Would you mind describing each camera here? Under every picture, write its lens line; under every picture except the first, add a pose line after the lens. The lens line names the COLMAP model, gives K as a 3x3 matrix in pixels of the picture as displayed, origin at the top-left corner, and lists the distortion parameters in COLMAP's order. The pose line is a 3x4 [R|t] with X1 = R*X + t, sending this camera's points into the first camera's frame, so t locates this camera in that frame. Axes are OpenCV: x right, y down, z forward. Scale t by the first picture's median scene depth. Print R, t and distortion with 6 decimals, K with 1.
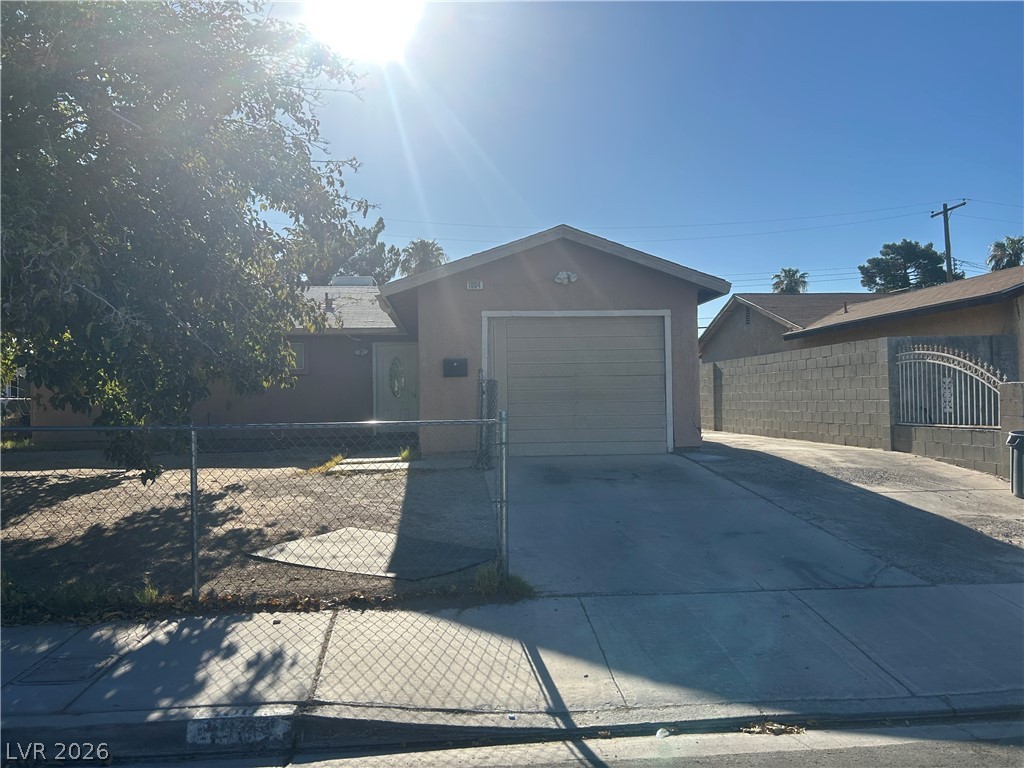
lens RADIAL K [[764.4, 0, 512.0], [0, 764.4, 384.0], [0, 0, 1]] dist [0.061143, -0.073010]
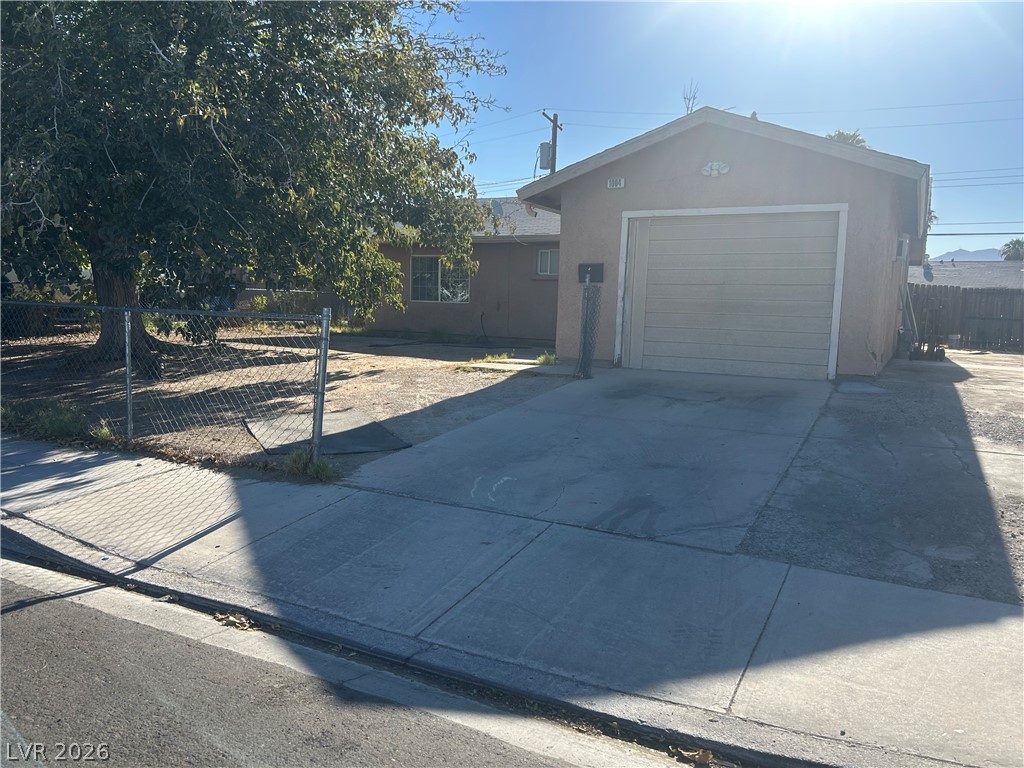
lens RADIAL K [[764.4, 0, 512.0], [0, 764.4, 384.0], [0, 0, 1]] dist [0.061143, -0.073010]
pose [[0.839627, 0.093342, -0.535083, 1.100295], [-0.030721, 0.991707, 0.124791, 0.001827], [0.542294, -0.088339, 0.835532, 0.363234]]
